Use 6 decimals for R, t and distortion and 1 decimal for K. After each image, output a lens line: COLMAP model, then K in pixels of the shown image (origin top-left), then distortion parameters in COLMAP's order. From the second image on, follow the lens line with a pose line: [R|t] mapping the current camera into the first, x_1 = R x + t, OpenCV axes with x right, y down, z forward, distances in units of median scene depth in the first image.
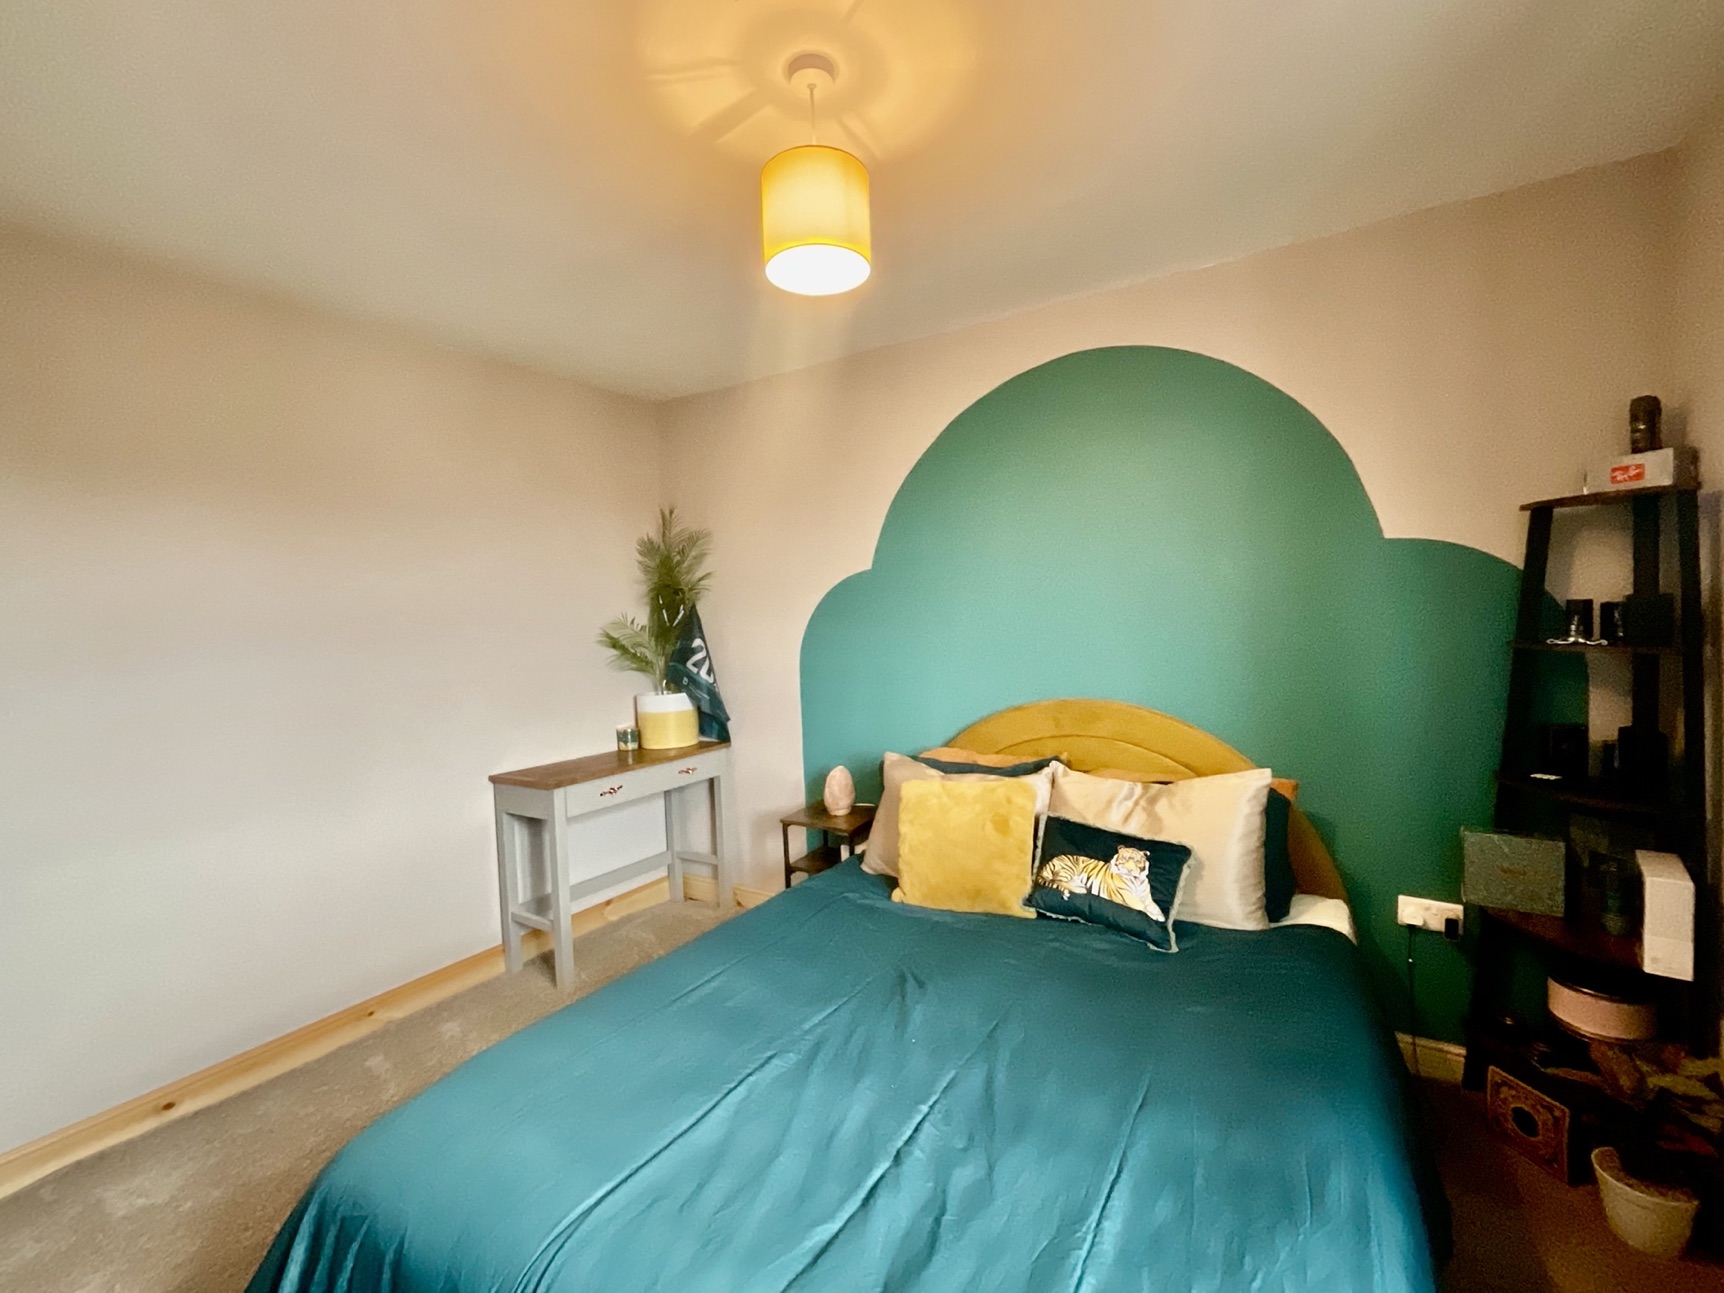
lens RADIAL K [[740.6, 0, 866.9], [0, 740.6, 653.4], [0, 0, 1]] dist [0.000658, 0.000235]
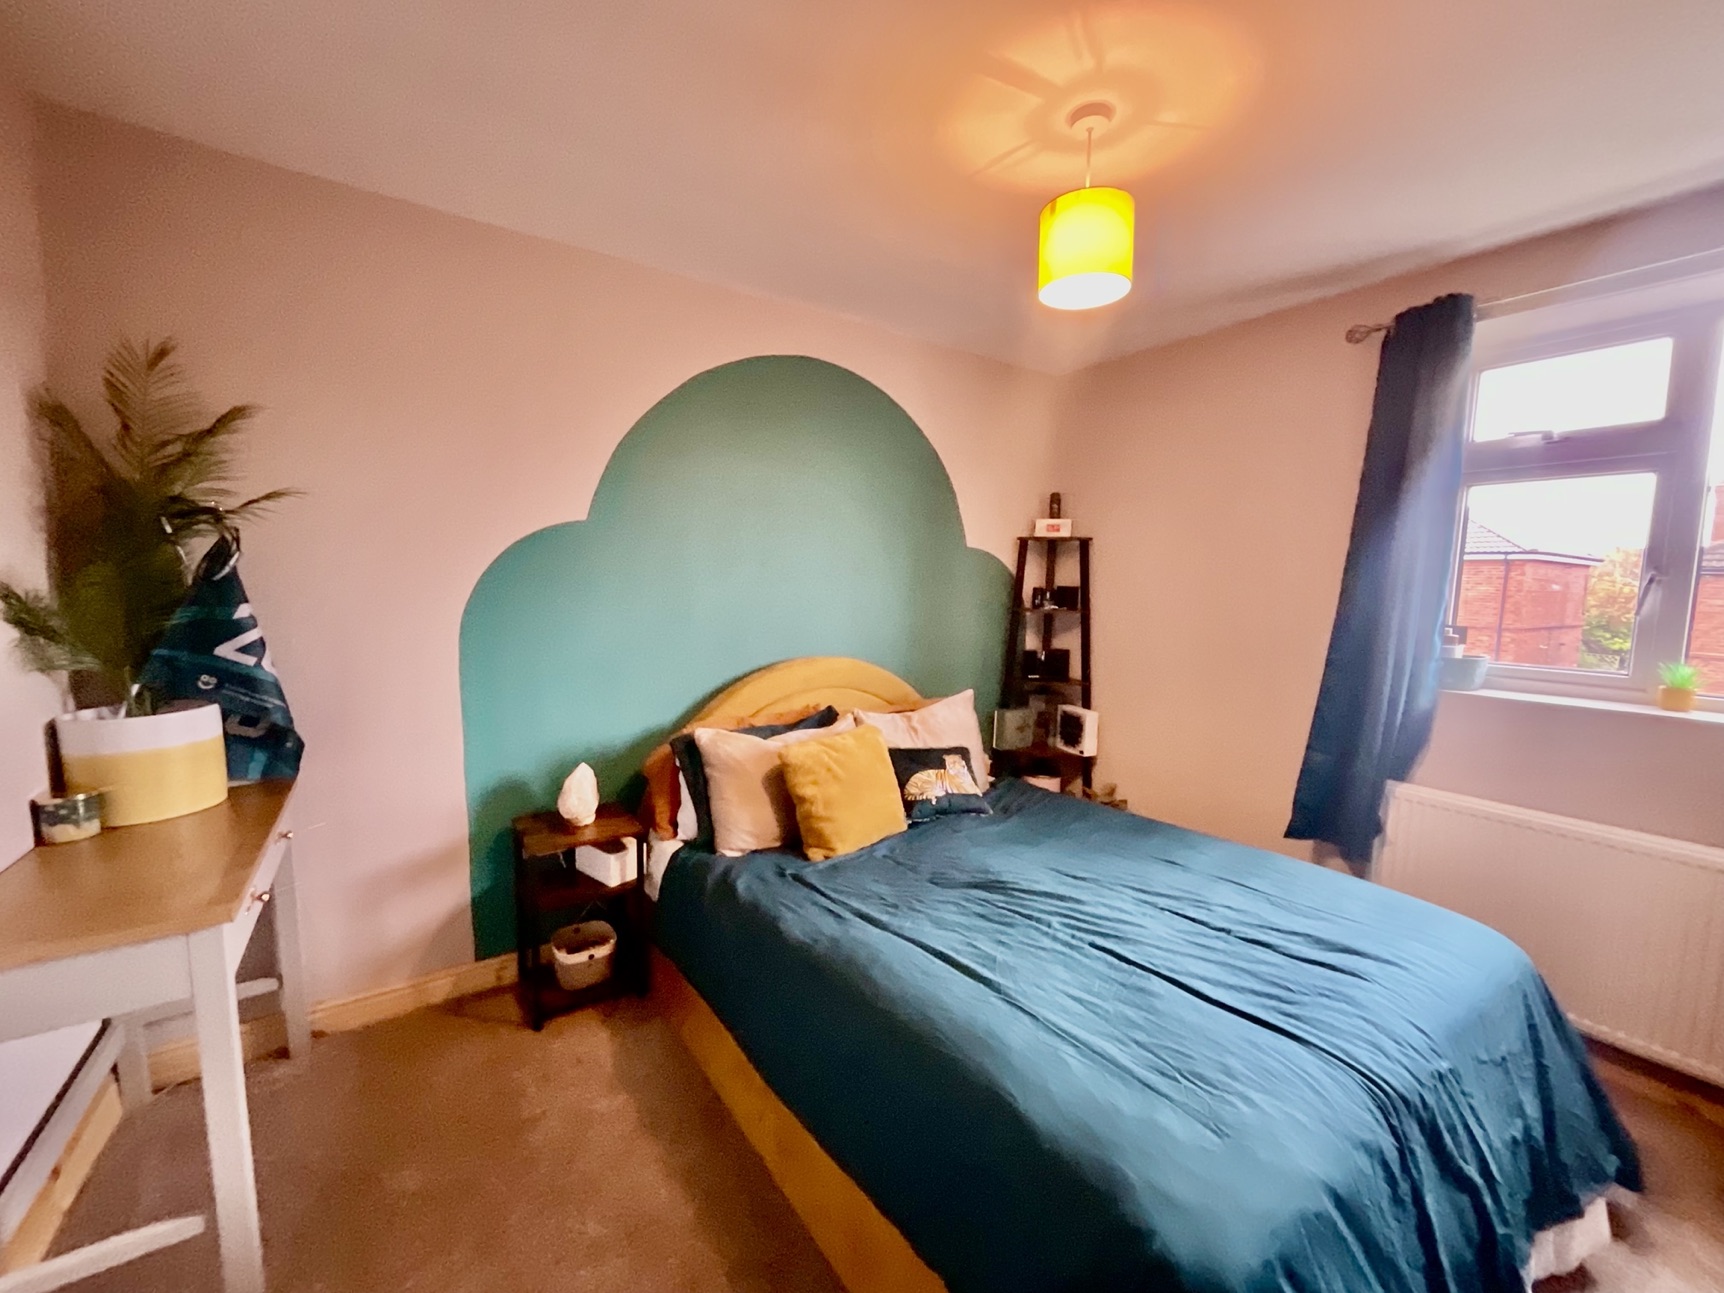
lens RADIAL K [[698.6, 0, 862.4], [0, 698.6, 652.6], [0, 0, 1]] dist [-0.002118, 0.000217]
pose [[0.394885, -0.055443, 0.917056, -0.792237], [0.020004, 0.998460, 0.051751, -0.001500], [-0.918513, -0.002091, 0.395386, 0.553745]]
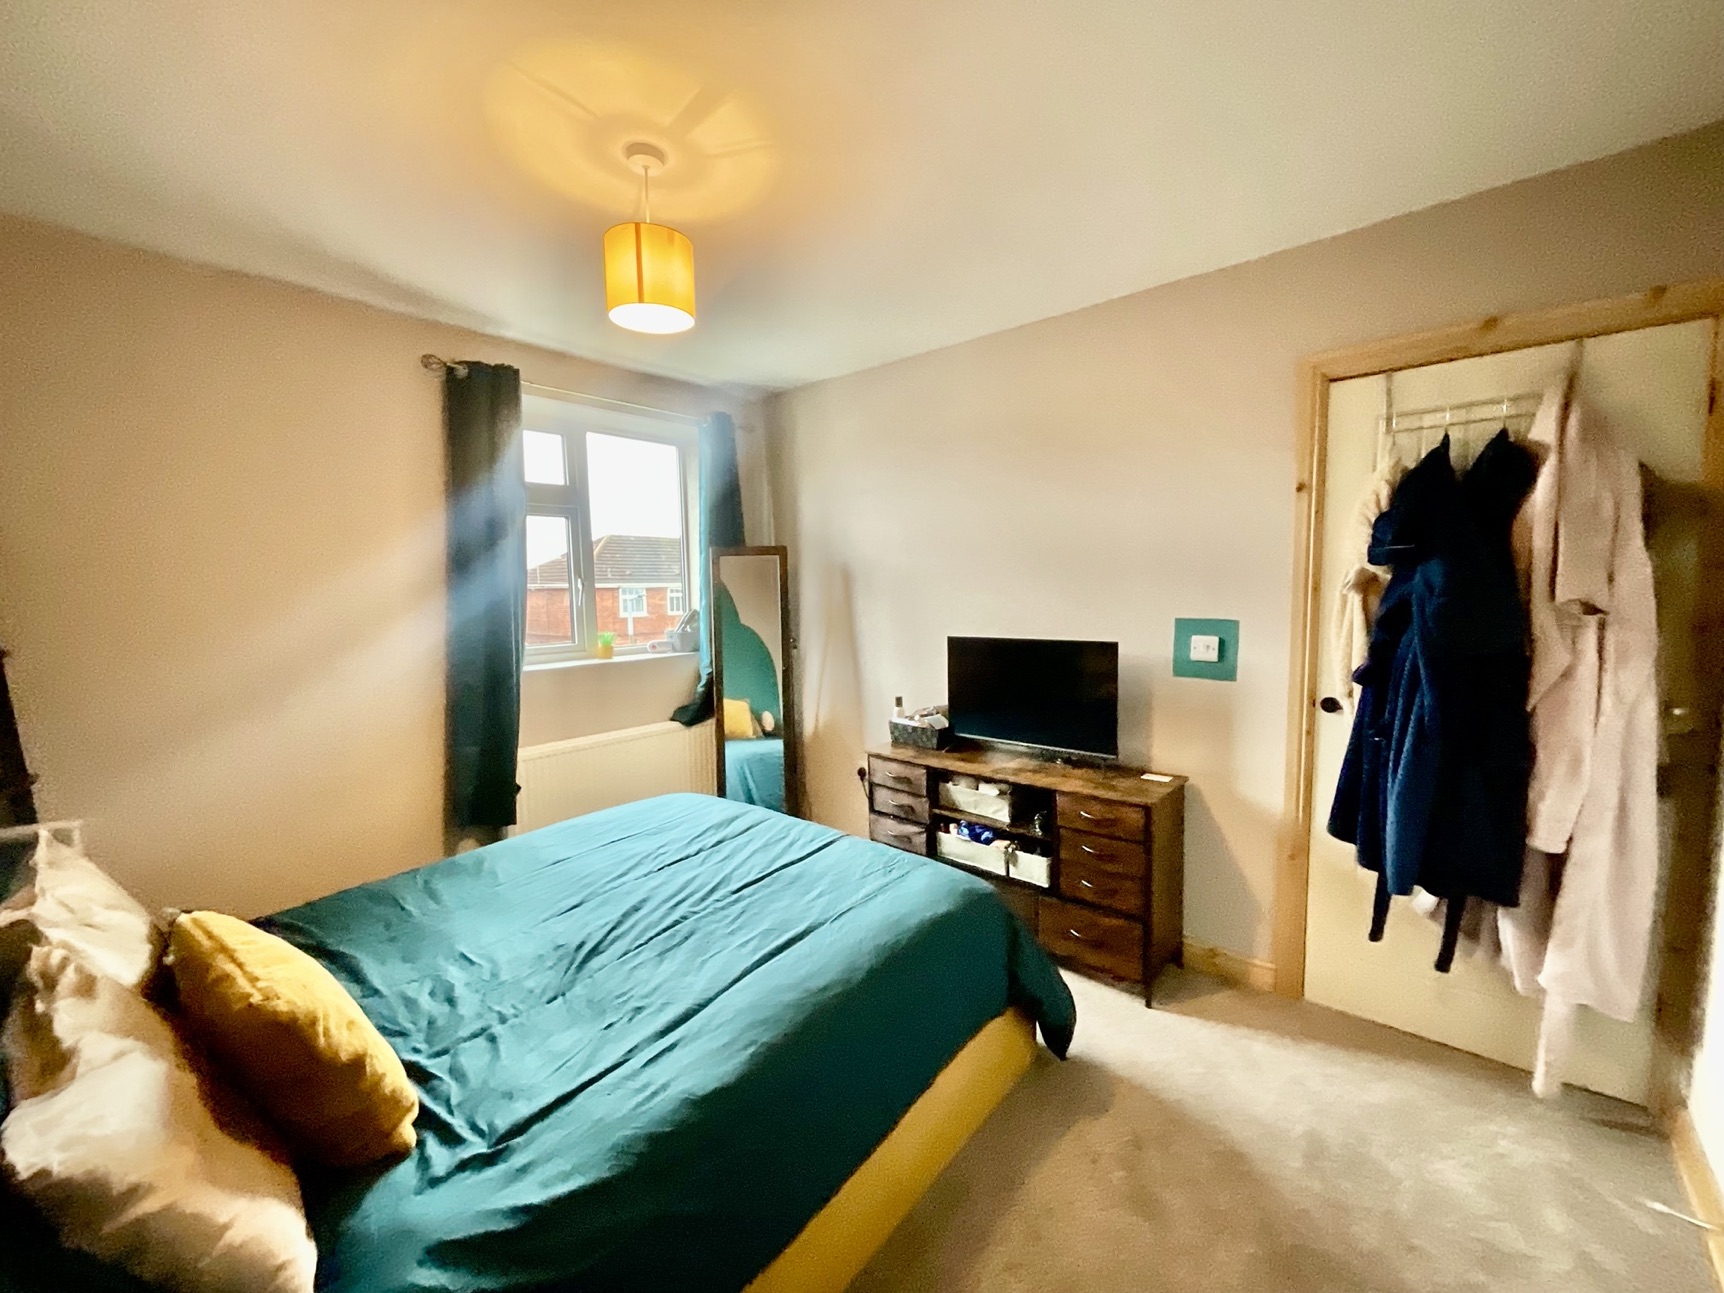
lens RADIAL K [[698.6, 0, 862.4], [0, 698.6, 652.6], [0, 0, 1]] dist [-0.002118, 0.000217]
pose [[-0.987911, 0.037302, 0.150469, -0.360924], [0.059722, 0.987279, 0.147353, -0.067980], [-0.143059, 0.154557, -0.977572, 1.380386]]
